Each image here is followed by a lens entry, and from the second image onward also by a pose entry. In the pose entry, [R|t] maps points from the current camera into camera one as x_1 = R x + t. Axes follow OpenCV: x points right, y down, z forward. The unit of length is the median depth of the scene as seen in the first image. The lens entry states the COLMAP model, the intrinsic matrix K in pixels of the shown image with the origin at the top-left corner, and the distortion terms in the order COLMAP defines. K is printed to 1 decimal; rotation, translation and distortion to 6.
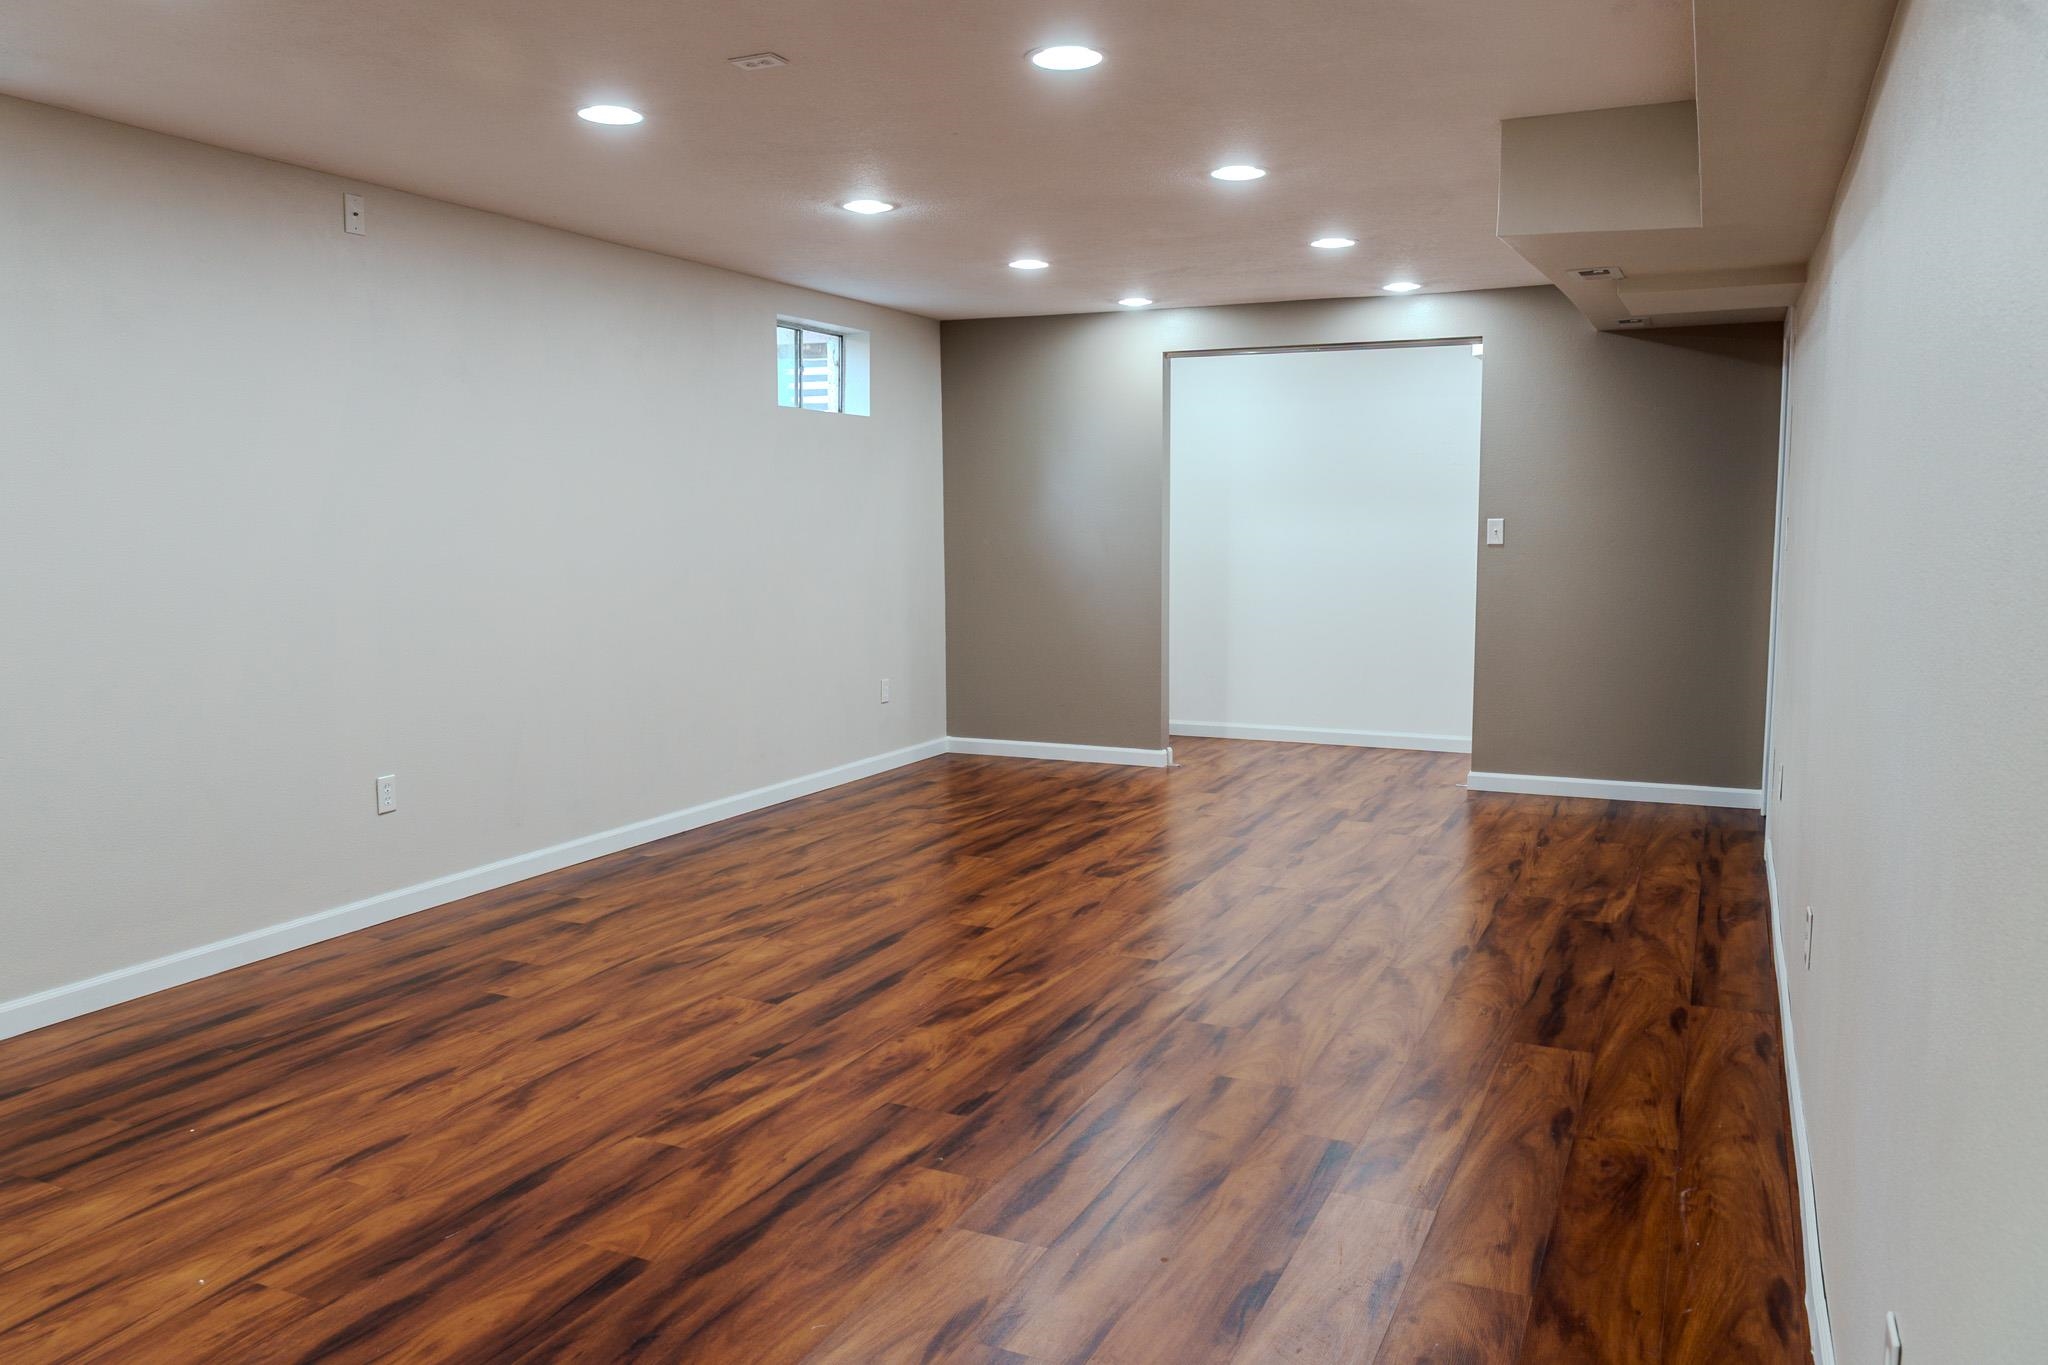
lens RADIAL K [[1500.1, 0, 1024.0], [0, 1500.1, 682.5], [0, 0, 1]] dist [-0.003183, -0.003092]
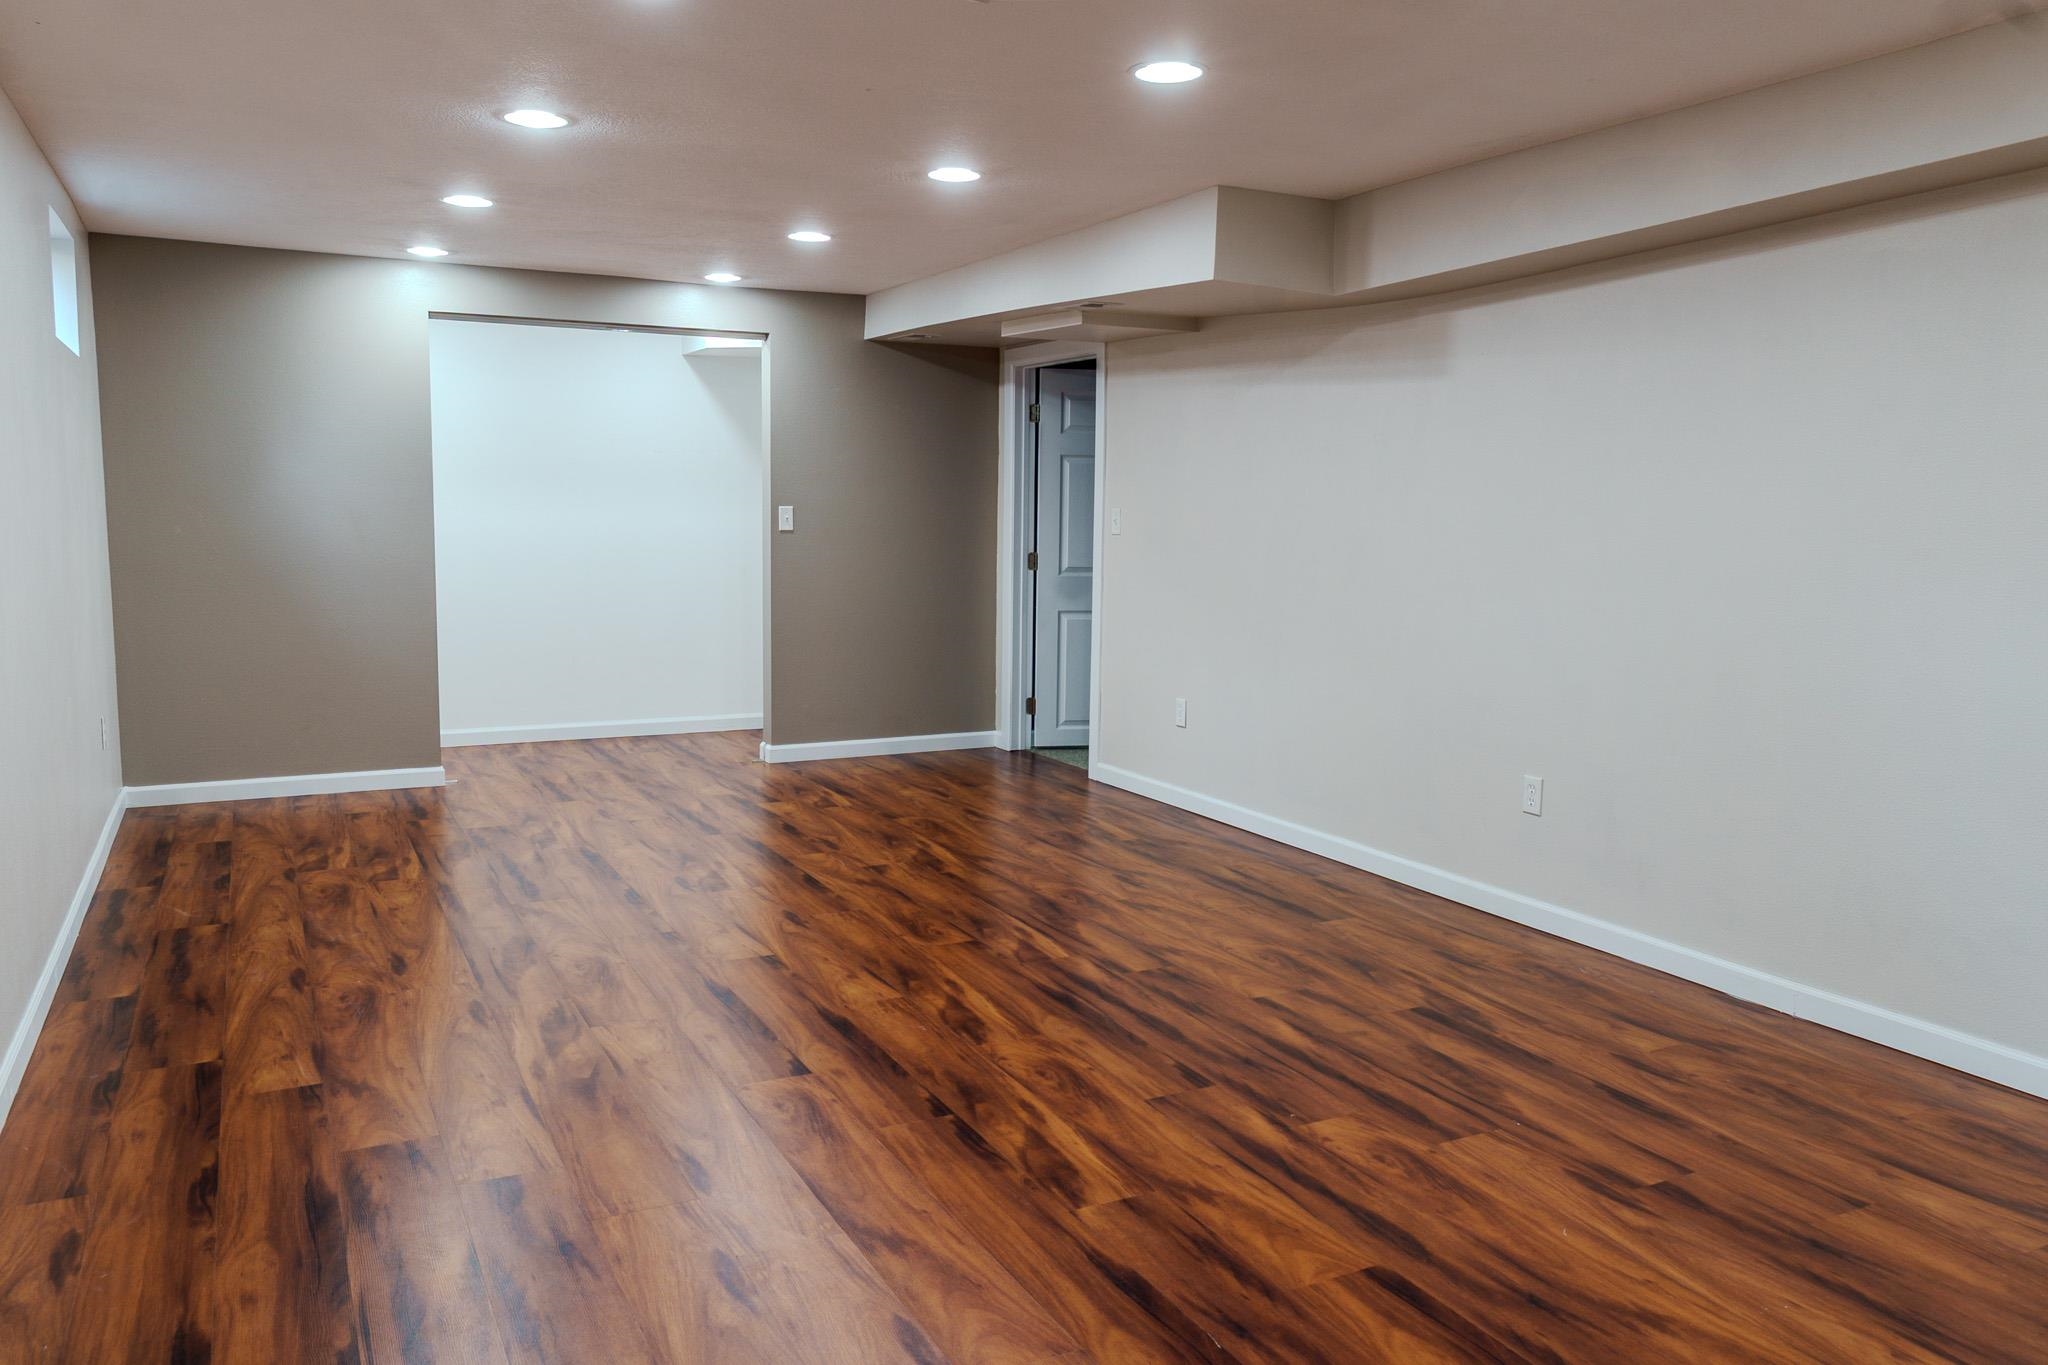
lens RADIAL K [[1500.1, 0, 1024.0], [0, 1500.1, 682.5], [0, 0, 1]] dist [-0.003183, -0.003092]
pose [[0.606573, -0.081478, 0.790841, -0.771904], [0.072843, 0.996246, 0.046770, -0.039179], [-0.791683, 0.029238, 0.610232, 0.389437]]
